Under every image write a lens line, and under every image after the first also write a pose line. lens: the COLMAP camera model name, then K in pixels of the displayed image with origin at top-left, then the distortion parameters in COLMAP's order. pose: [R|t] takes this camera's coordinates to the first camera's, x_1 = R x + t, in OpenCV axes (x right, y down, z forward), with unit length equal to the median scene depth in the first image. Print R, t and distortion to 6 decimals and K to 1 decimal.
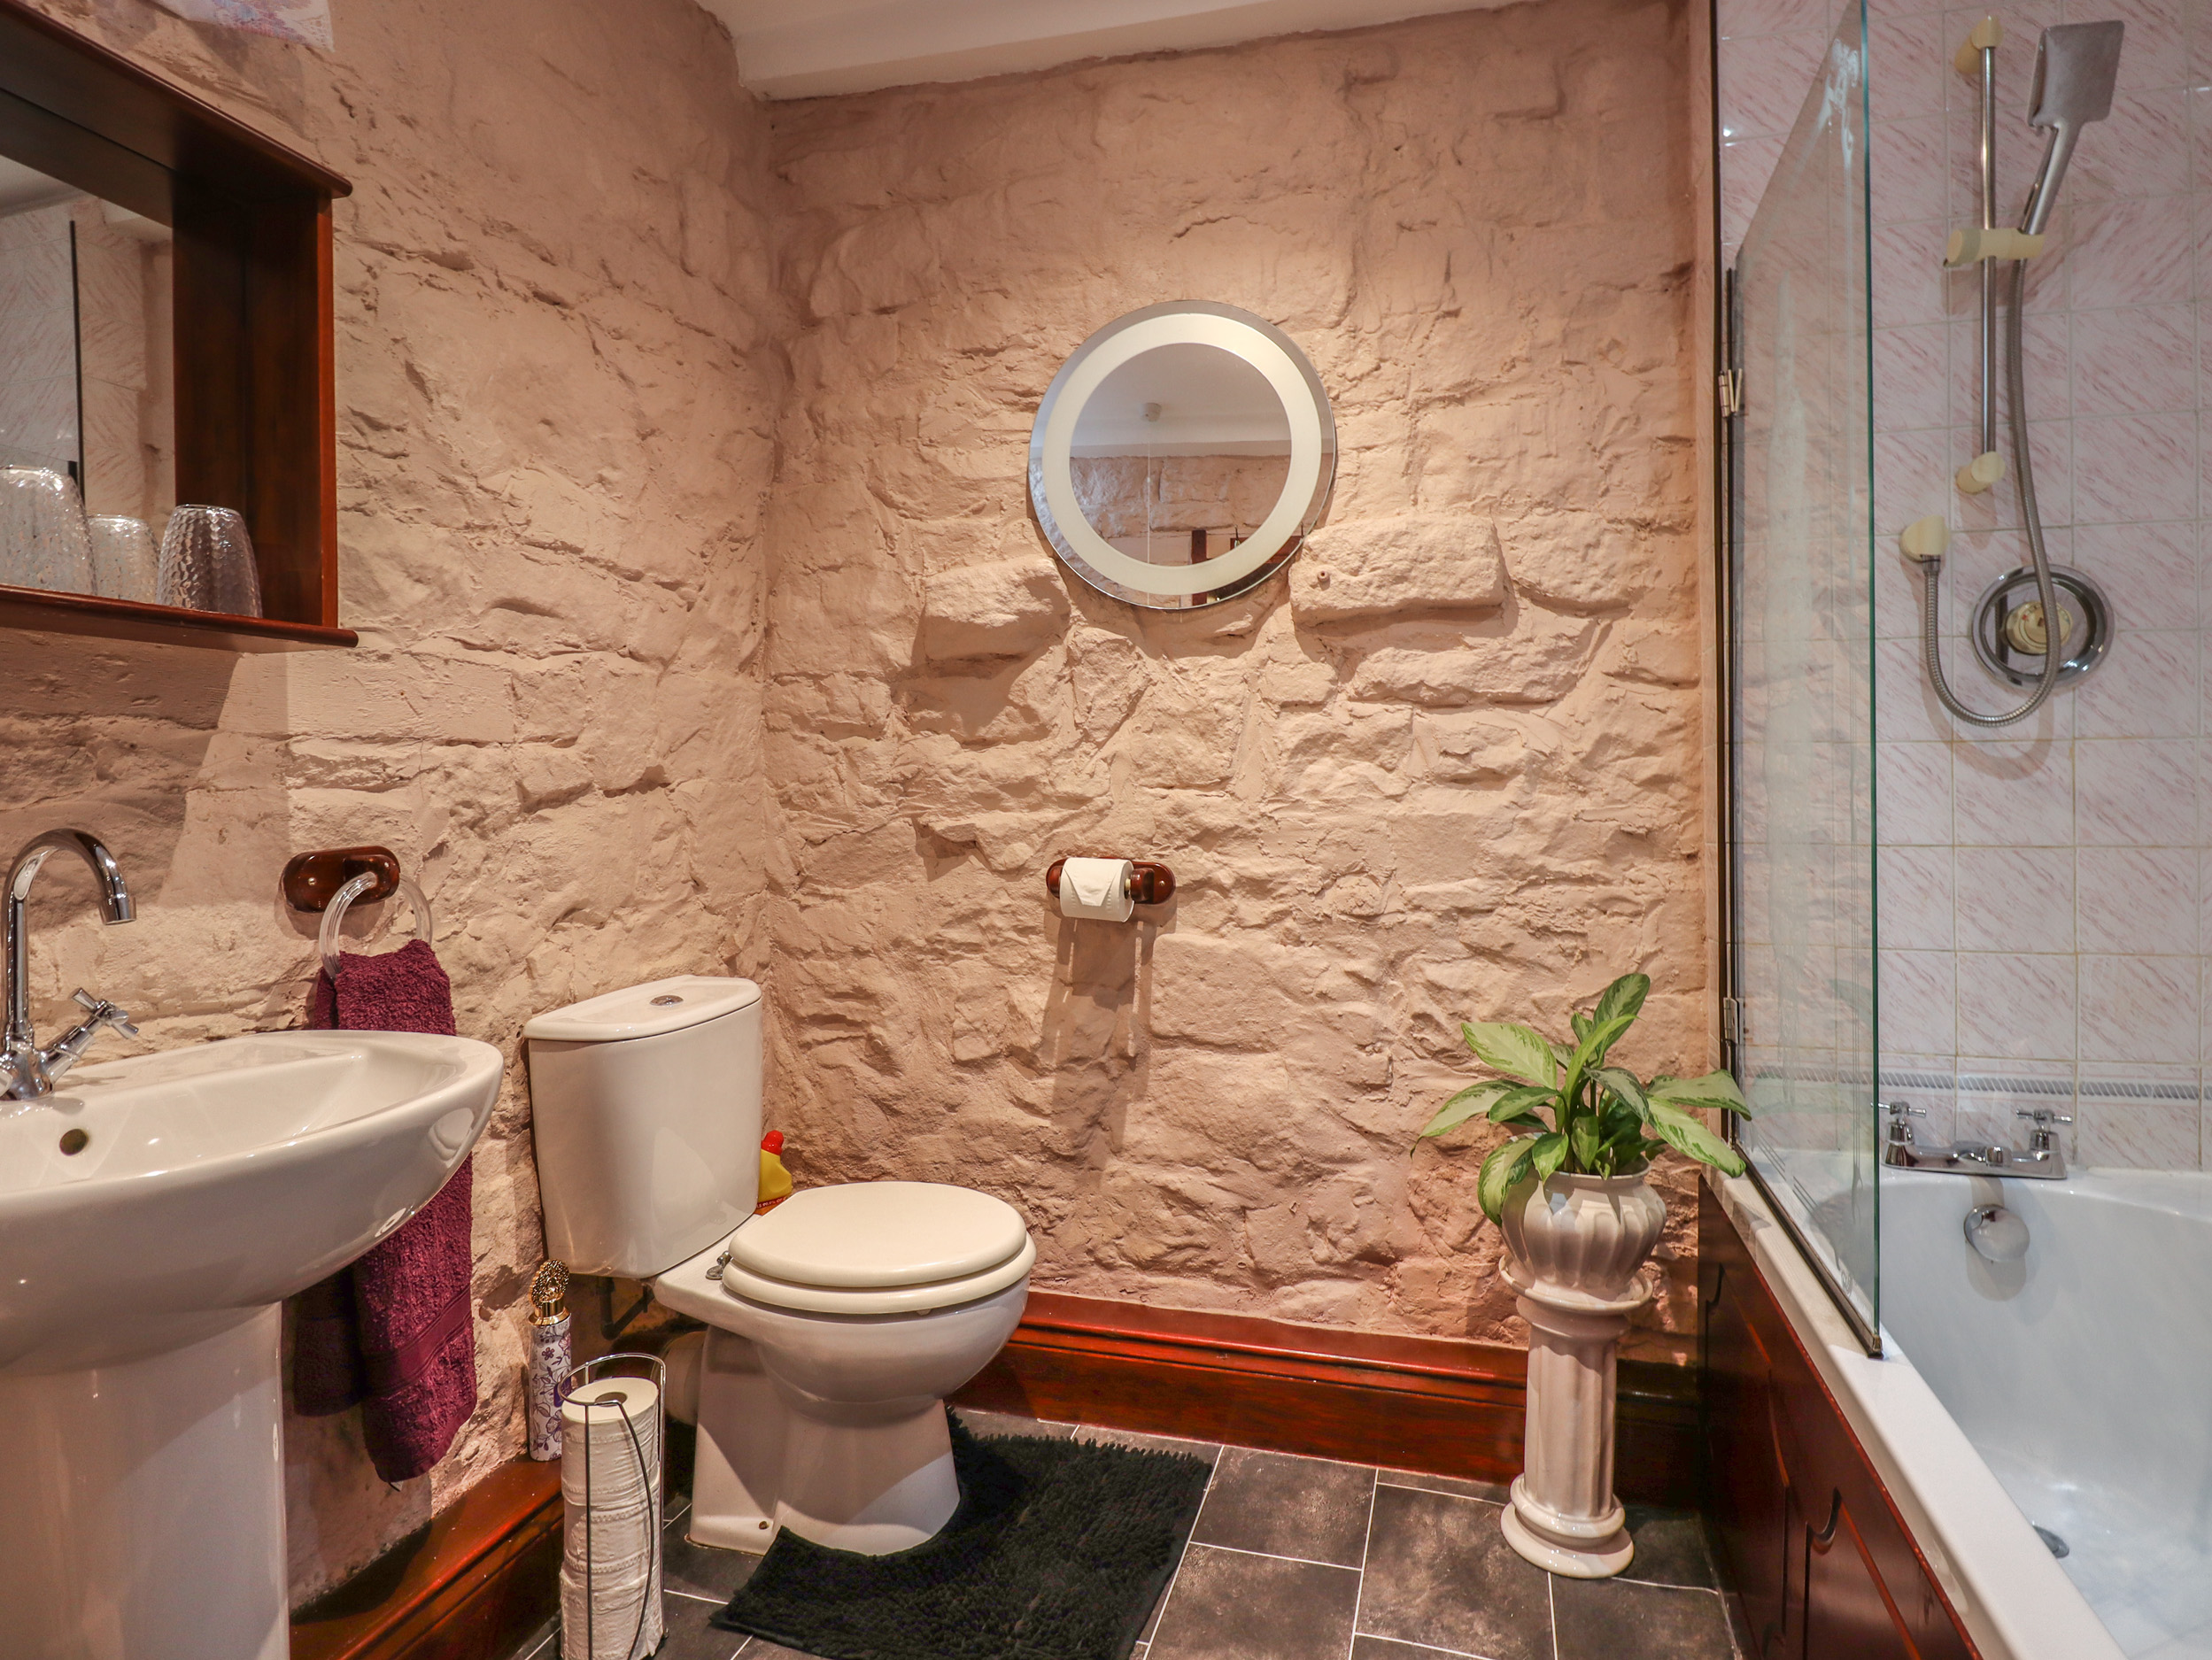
lens RADIAL K [[1140.6, 0, 1139.9], [0, 1140.6, 849.2], [0, 0, 1]] dist [0.000523, -0.011536]
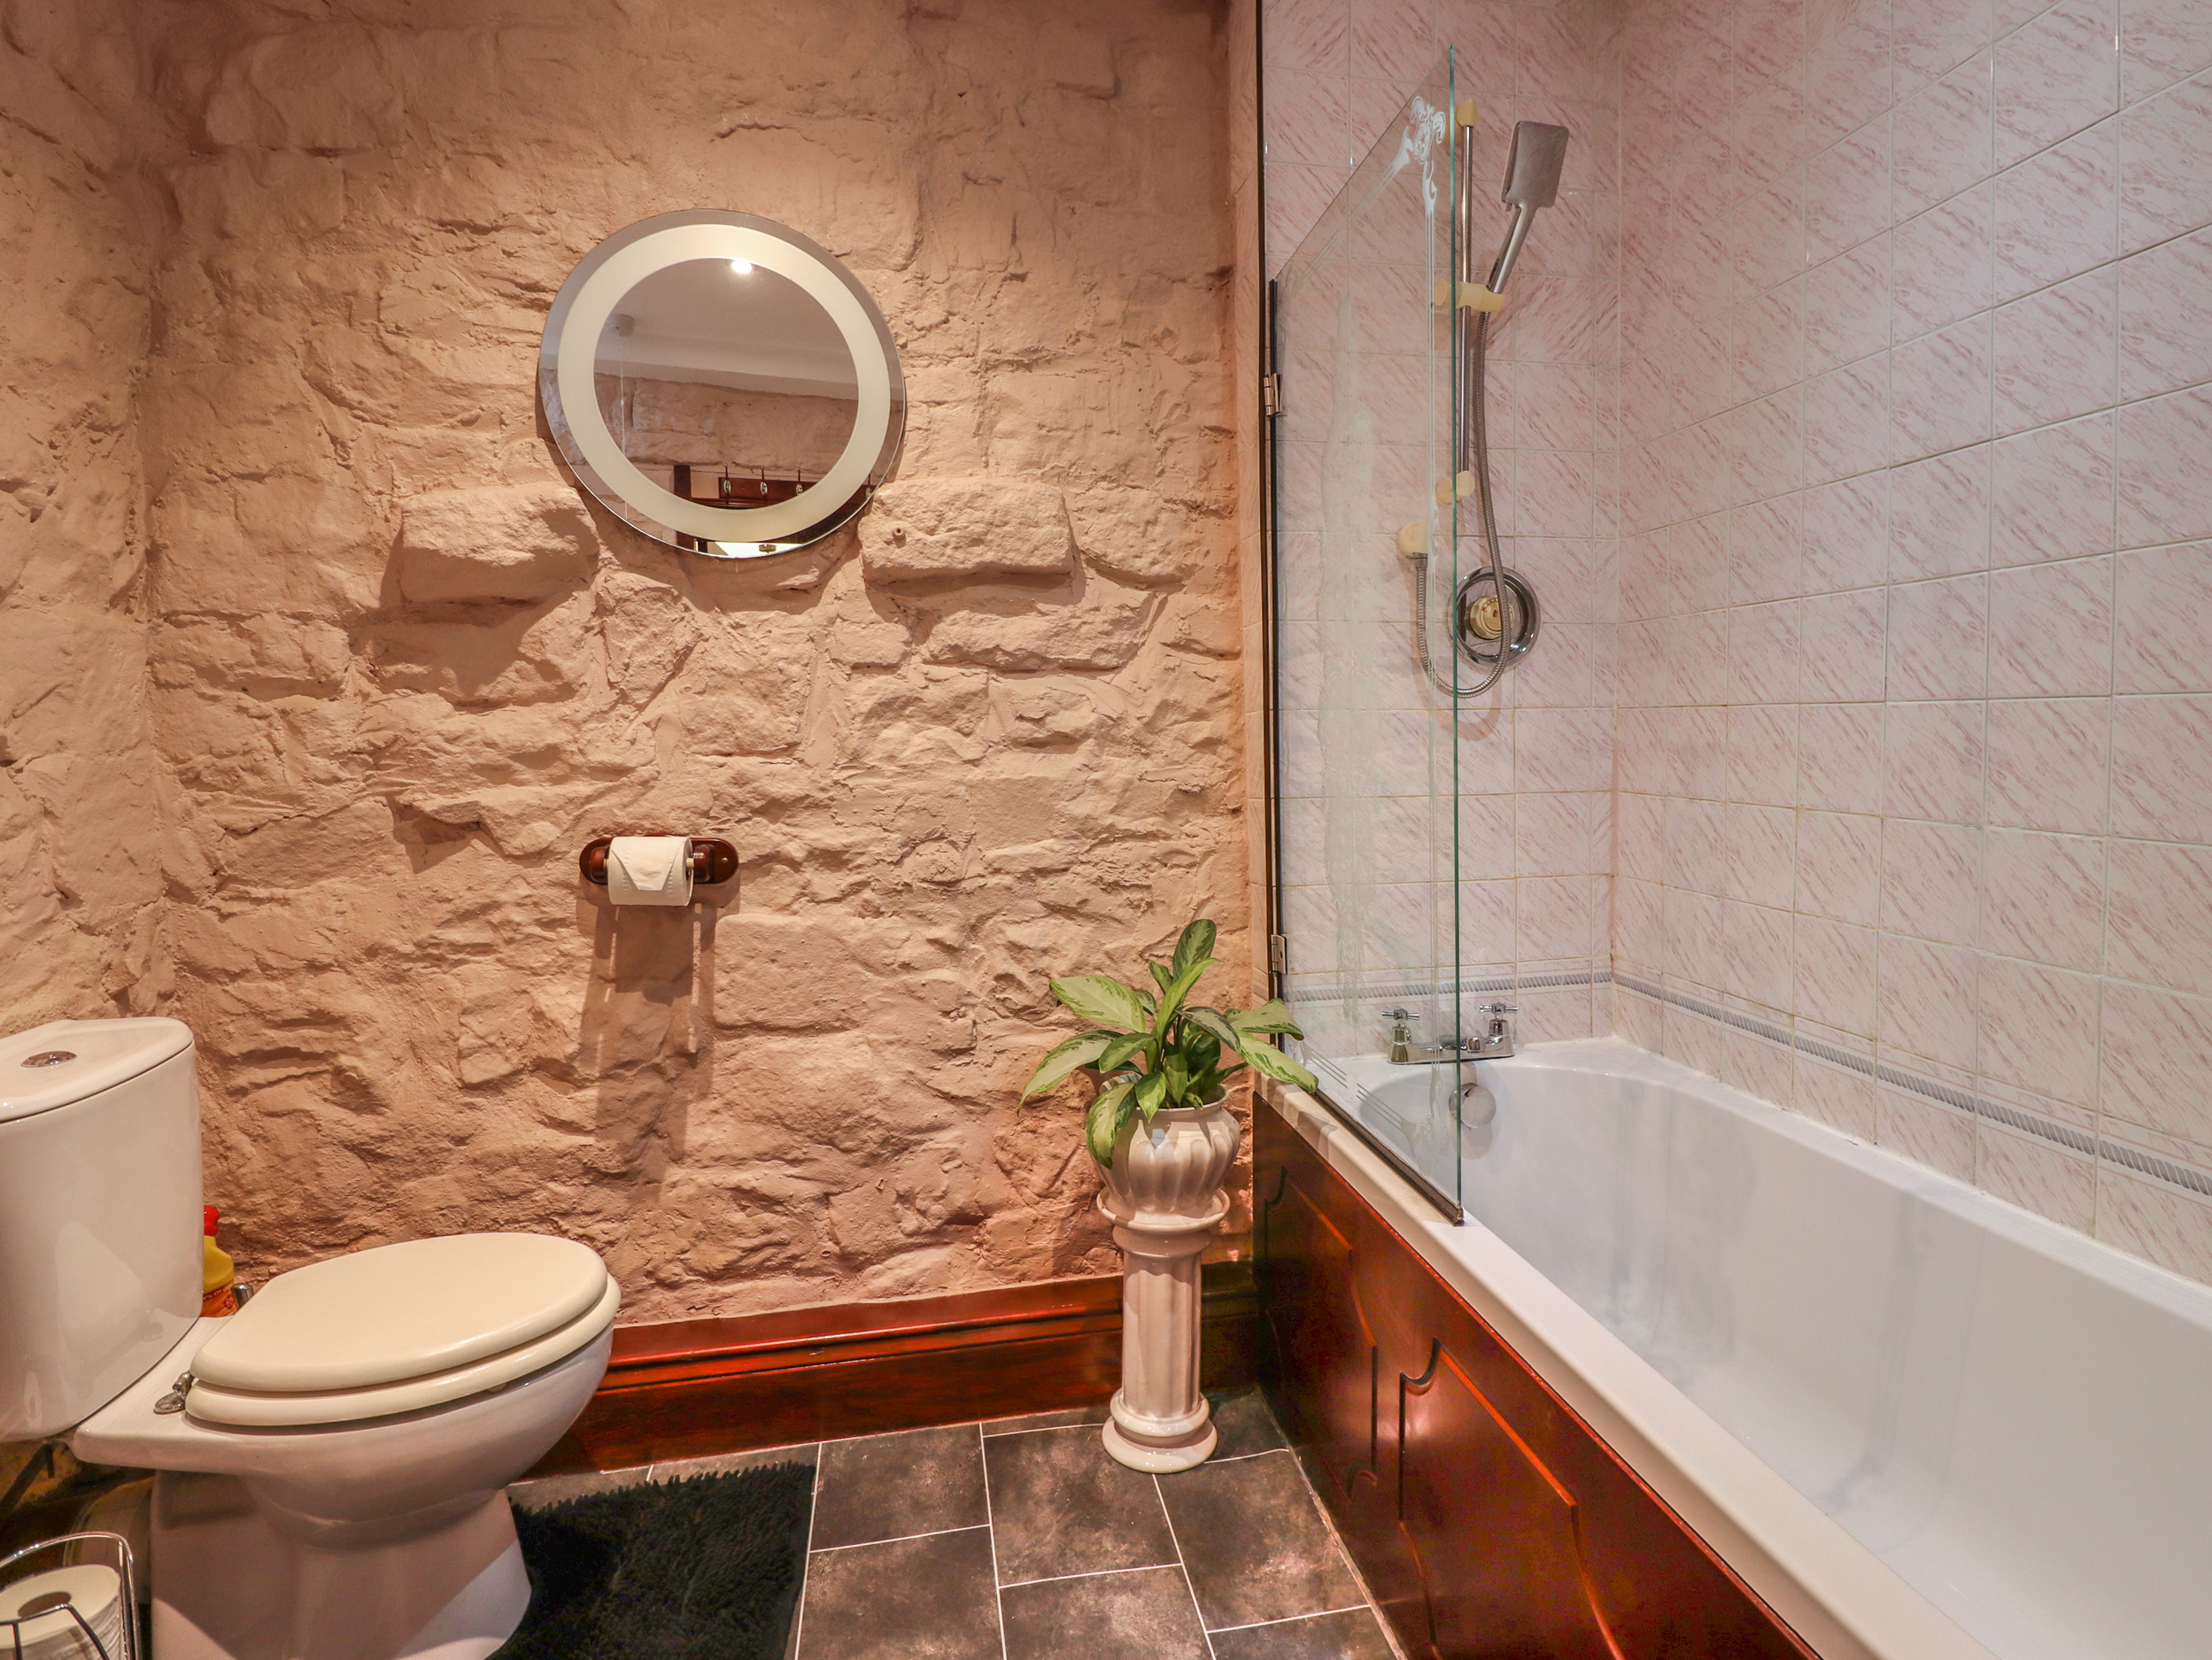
lens RADIAL K [[1140.6, 0, 1139.9], [0, 1140.6, 849.2], [0, 0, 1]] dist [0.000523, -0.011536]
pose [[0.894029, -0.051015, 0.445095, -0.091246], [0.033597, 0.998332, 0.046942, -0.010864], [-0.446747, -0.027014, 0.894252, 0.039608]]
